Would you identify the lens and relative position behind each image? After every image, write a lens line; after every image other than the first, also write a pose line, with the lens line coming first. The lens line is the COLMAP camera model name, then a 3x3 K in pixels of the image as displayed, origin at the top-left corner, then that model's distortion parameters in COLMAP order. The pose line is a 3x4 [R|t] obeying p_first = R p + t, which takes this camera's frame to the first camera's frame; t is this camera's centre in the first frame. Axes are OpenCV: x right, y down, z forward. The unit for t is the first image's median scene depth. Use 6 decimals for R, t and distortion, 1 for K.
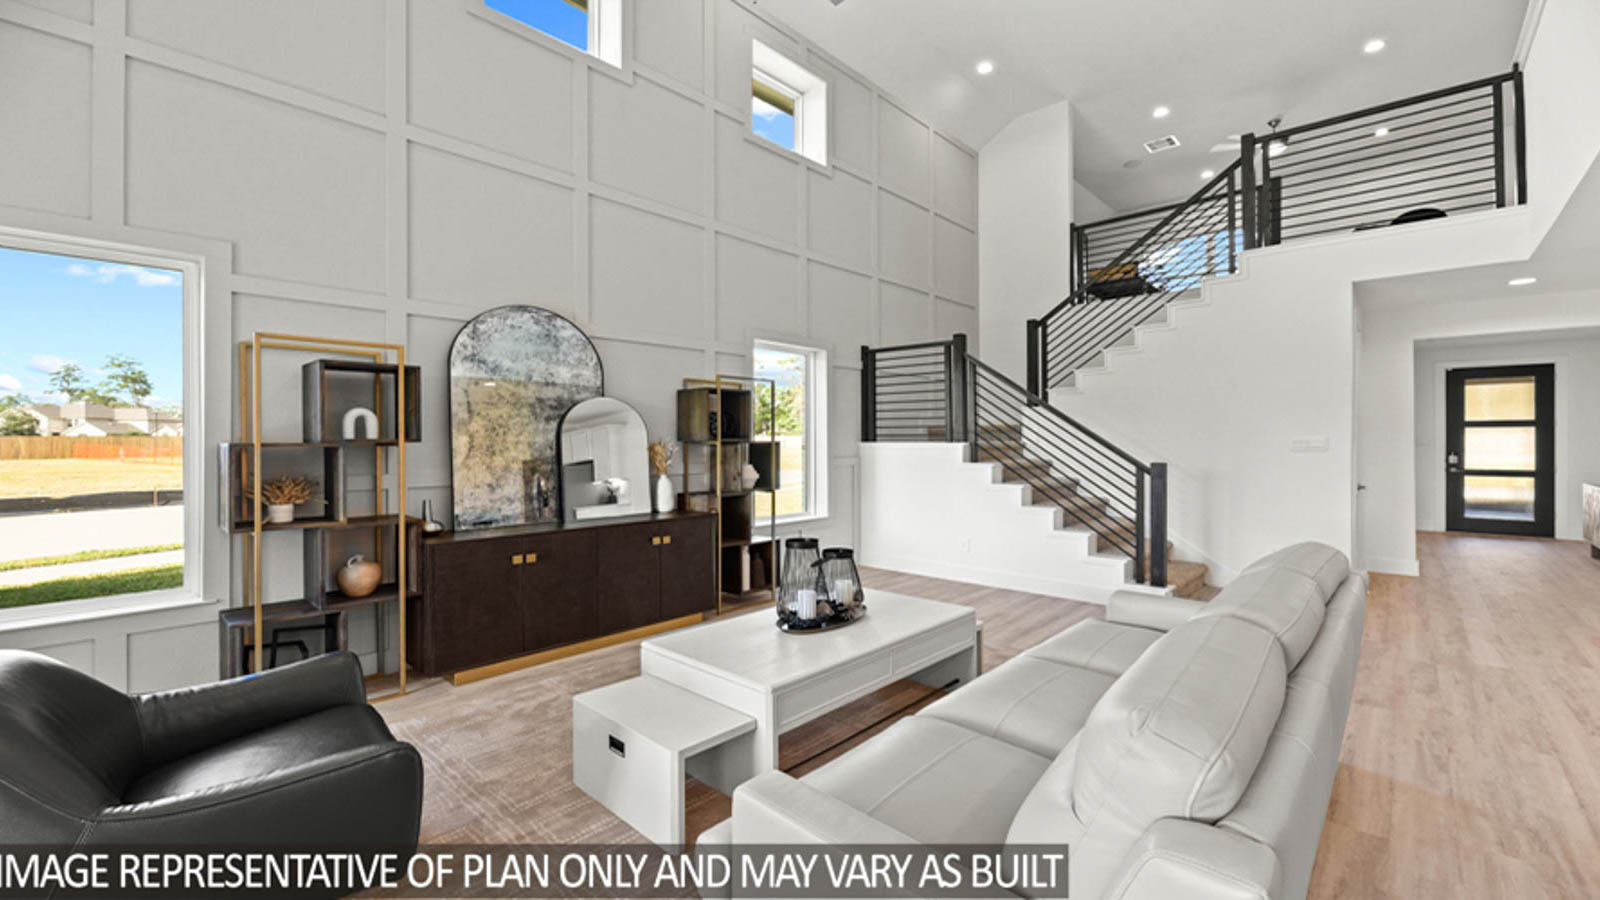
lens RADIAL K [[649.0, 0, 794.5], [0, 649.0, 442.3], [0, 0, 1]] dist [-0.003744, -0.000557]
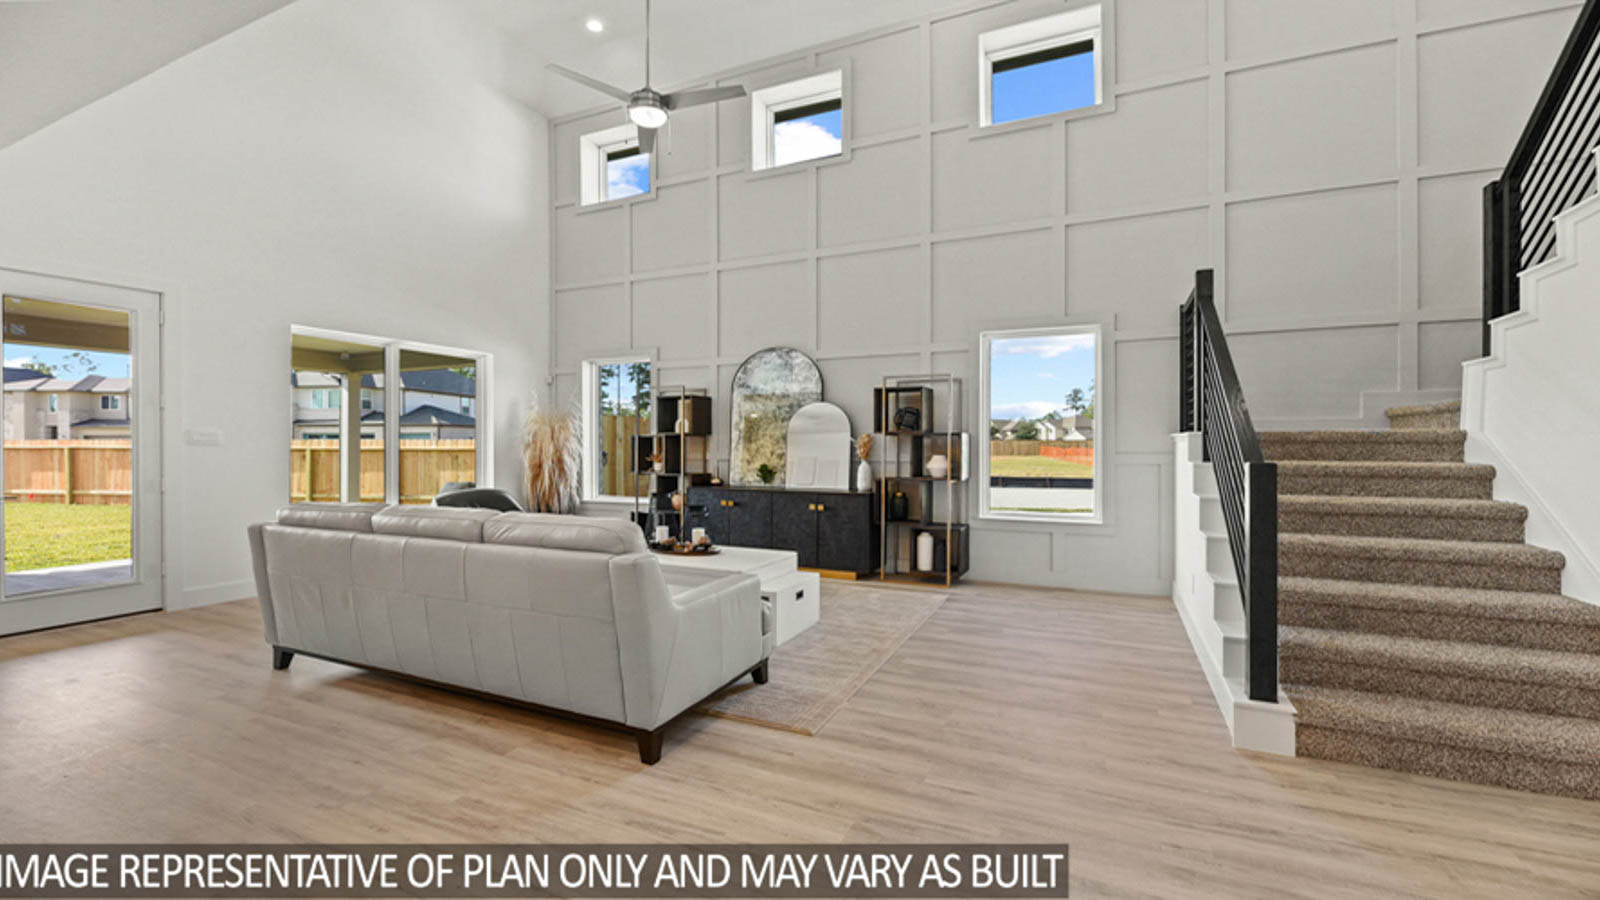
lens RADIAL K [[649.0, 0, 804.3], [0, 649.0, 449.6], [0, 0, 1]] dist [-0.003744, -0.000557]
pose [[0.325728, 0.009457, -0.945416, 1.078682], [-0.004044, 0.999955, 0.008609, 0.021504], [0.945455, 0.001019, 0.325751, 0.554082]]
